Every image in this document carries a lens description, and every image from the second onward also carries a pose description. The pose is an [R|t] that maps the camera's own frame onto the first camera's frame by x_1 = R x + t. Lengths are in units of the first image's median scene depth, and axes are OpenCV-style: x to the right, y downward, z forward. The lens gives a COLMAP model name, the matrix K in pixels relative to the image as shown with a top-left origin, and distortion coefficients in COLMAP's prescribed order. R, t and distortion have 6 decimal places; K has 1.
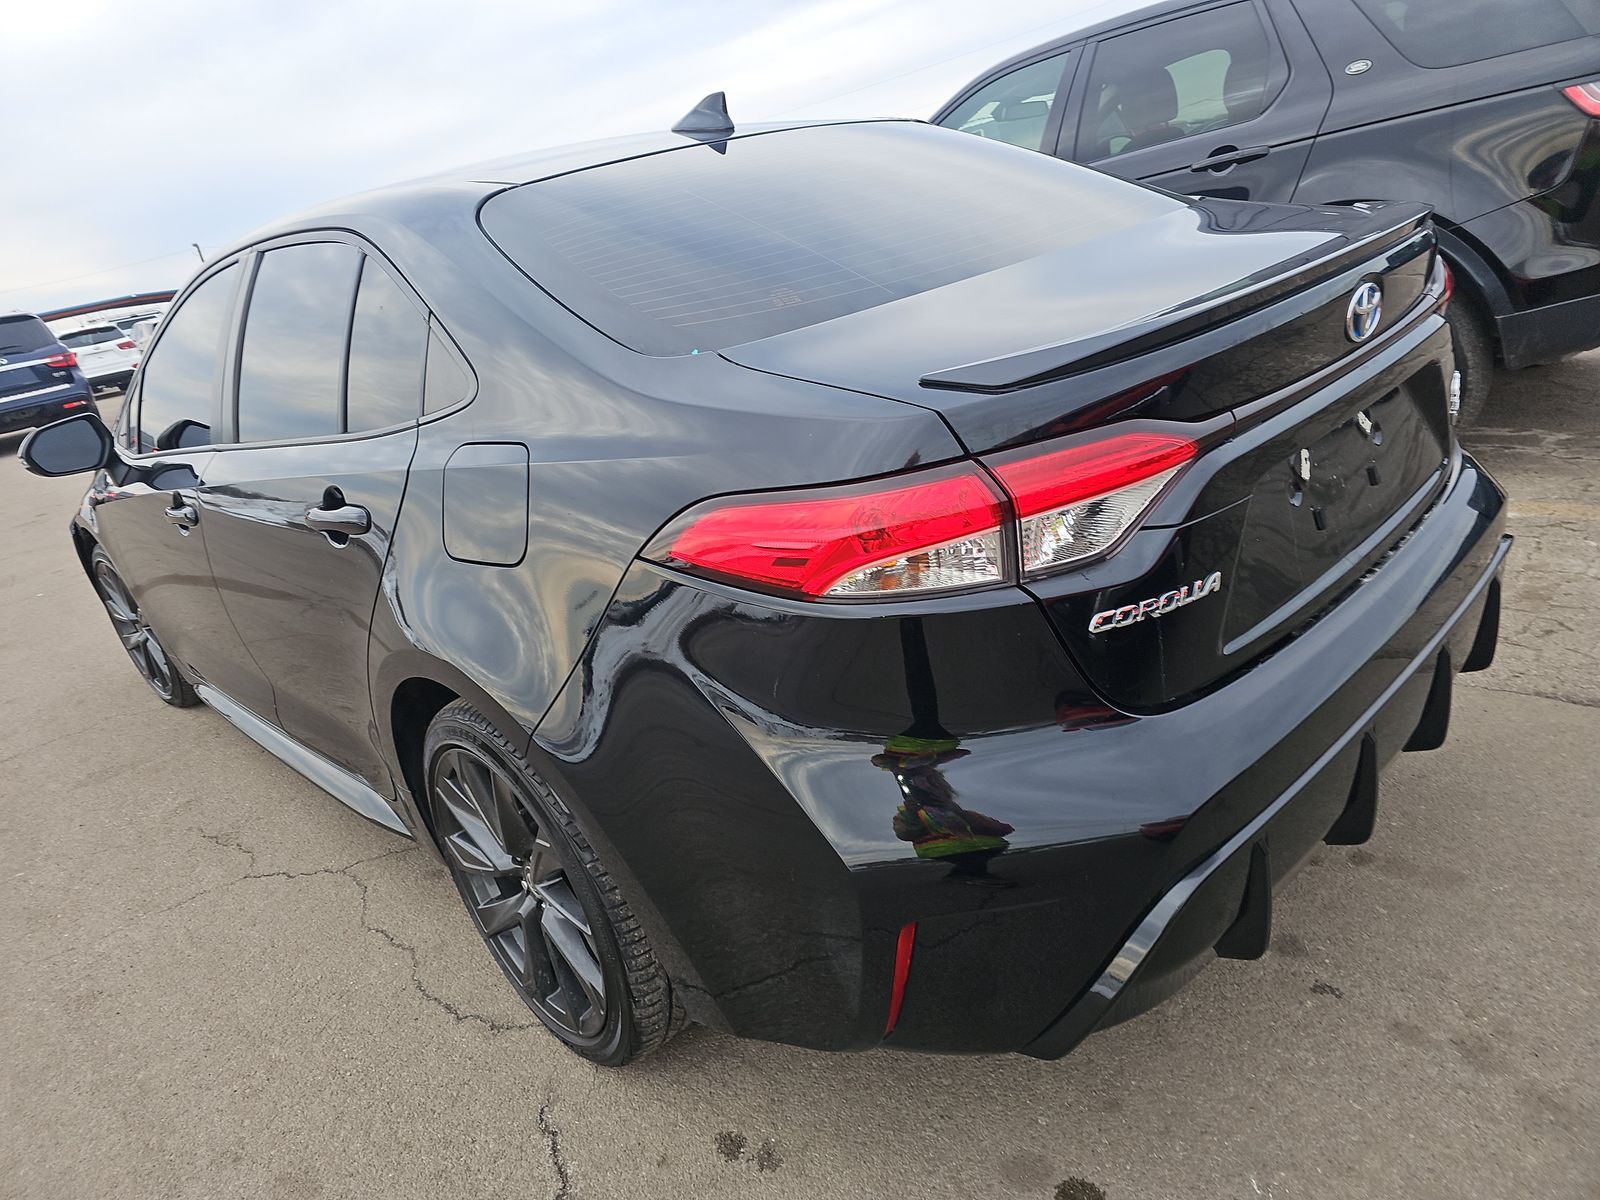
lens RADIAL K [[1020.3, 0, 800.0], [0, 1020.3, 600.0], [0, 0, 1]] dist [0.002912, -0.001118]
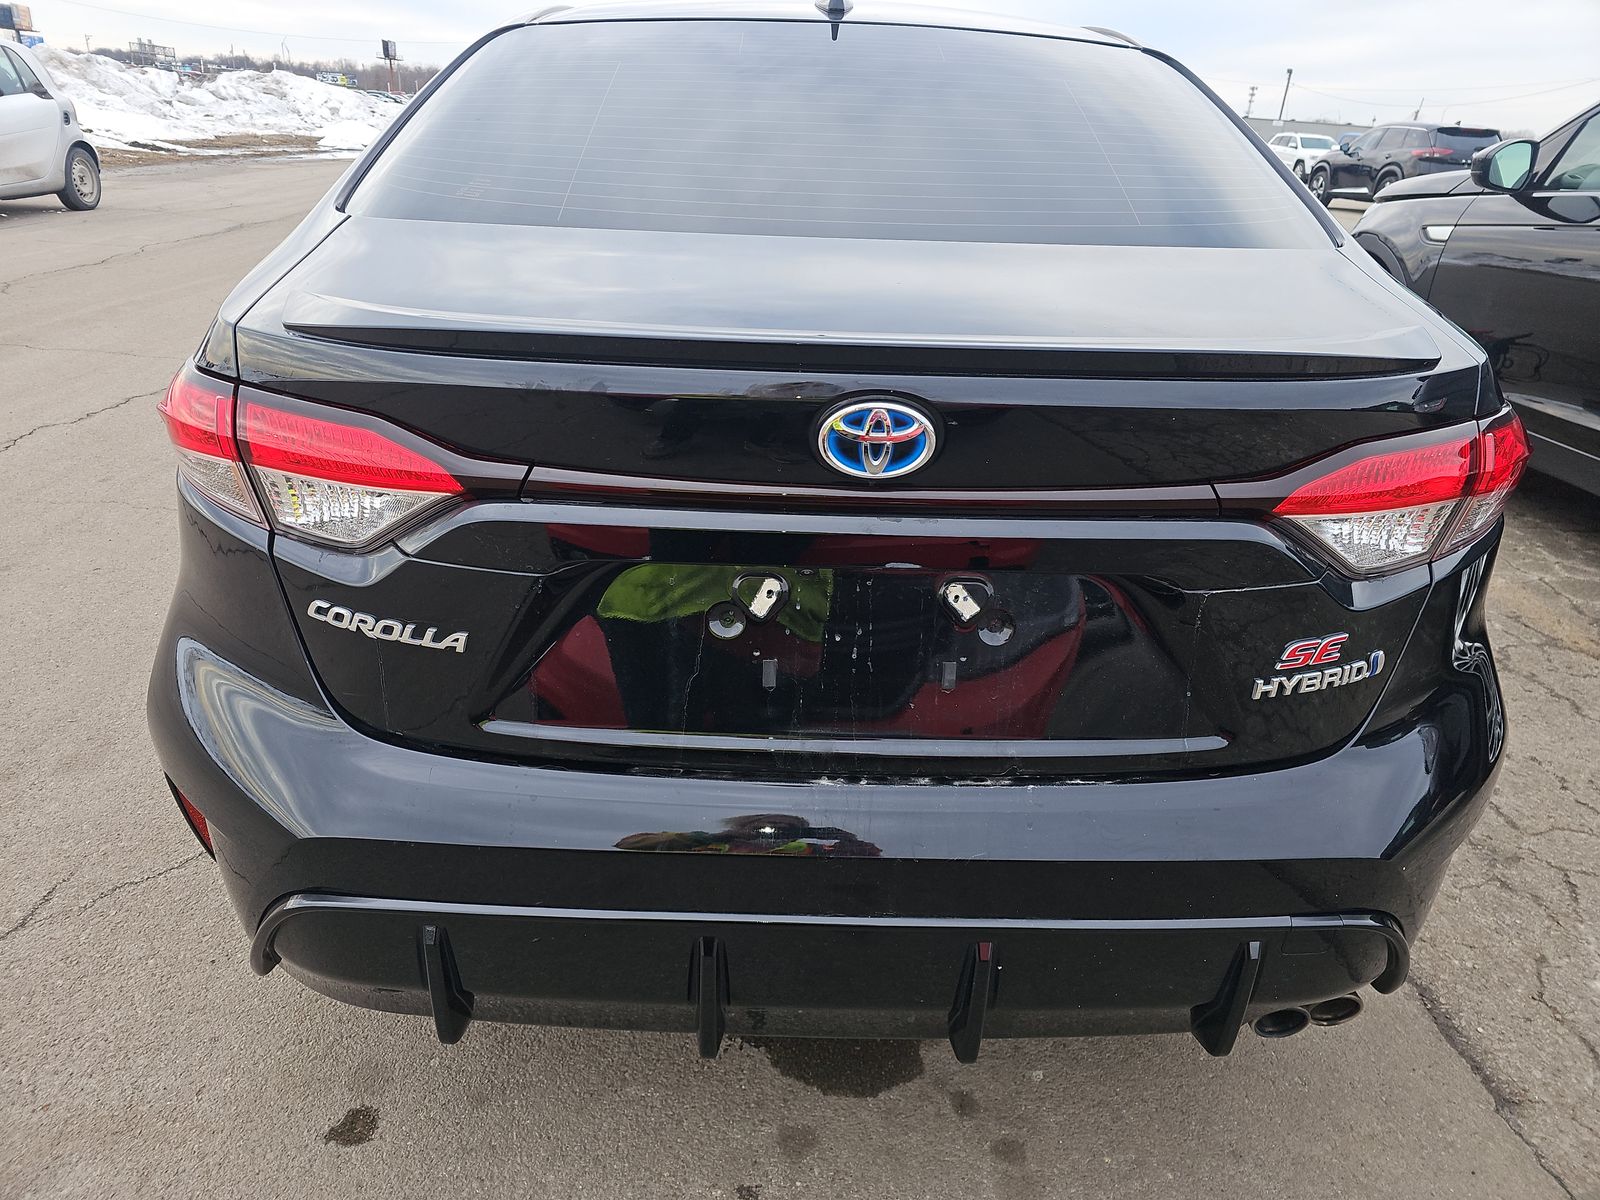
lens RADIAL K [[1020.3, 0, 800.0], [0, 1020.3, 600.0], [0, 0, 1]] dist [0.002912, -0.001118]
pose [[0.718657, 0.476036, -0.506874, 1.035614], [-0.406698, 0.879003, 0.248901, -0.379824], [0.564029, 0.027270, 0.825305, 0.460101]]
